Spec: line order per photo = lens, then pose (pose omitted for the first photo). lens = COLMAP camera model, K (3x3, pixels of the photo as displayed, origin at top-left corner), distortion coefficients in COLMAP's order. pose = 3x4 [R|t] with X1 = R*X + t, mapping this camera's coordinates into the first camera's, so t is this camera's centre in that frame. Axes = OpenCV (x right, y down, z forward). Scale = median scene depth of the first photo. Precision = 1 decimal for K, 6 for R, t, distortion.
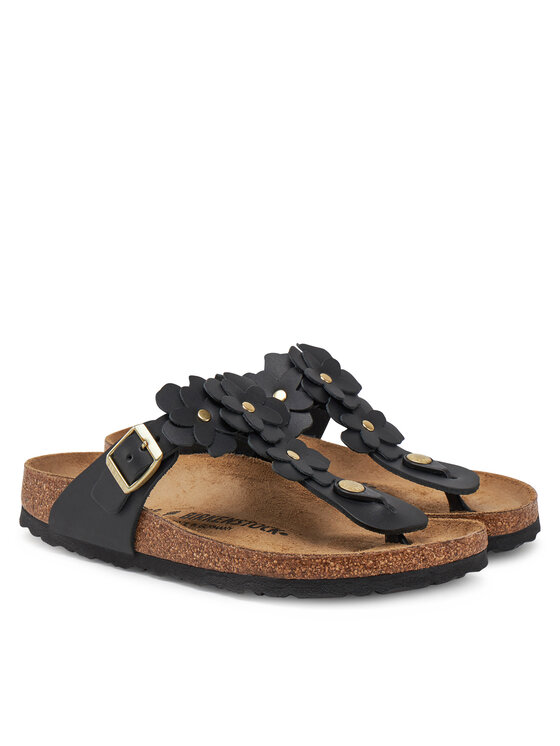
lens RADIAL K [[2195.2, 0, 280.0], [0, 2195.2, 373.0], [0, 0, 1]] dist [0.002779, 0.051559]
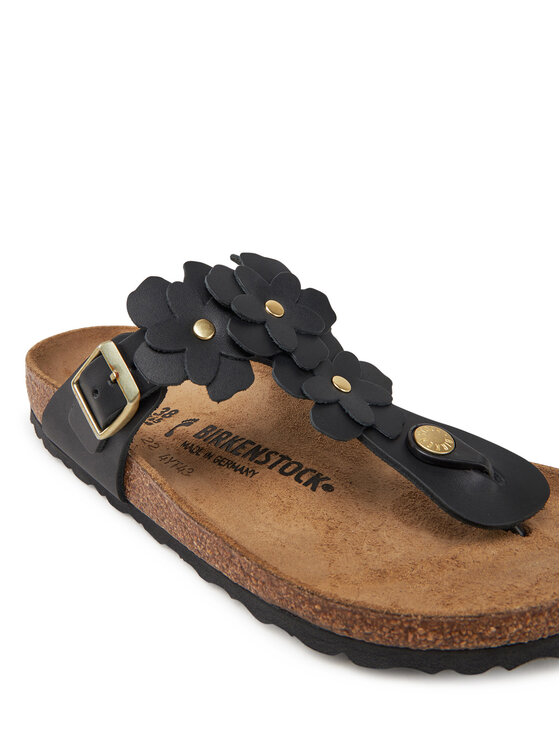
lens RADIAL K [[799.6, 0, 280.0], [0, 799.6, 373.0], [0, 0, 1]] dist [-0.082321, -0.004971]
pose [[0.998915, -0.010094, -0.045463, -0.001754], [0.019685, 0.976248, 0.215761, -0.018189], [0.042206, -0.216422, 0.975387, 0.768266]]
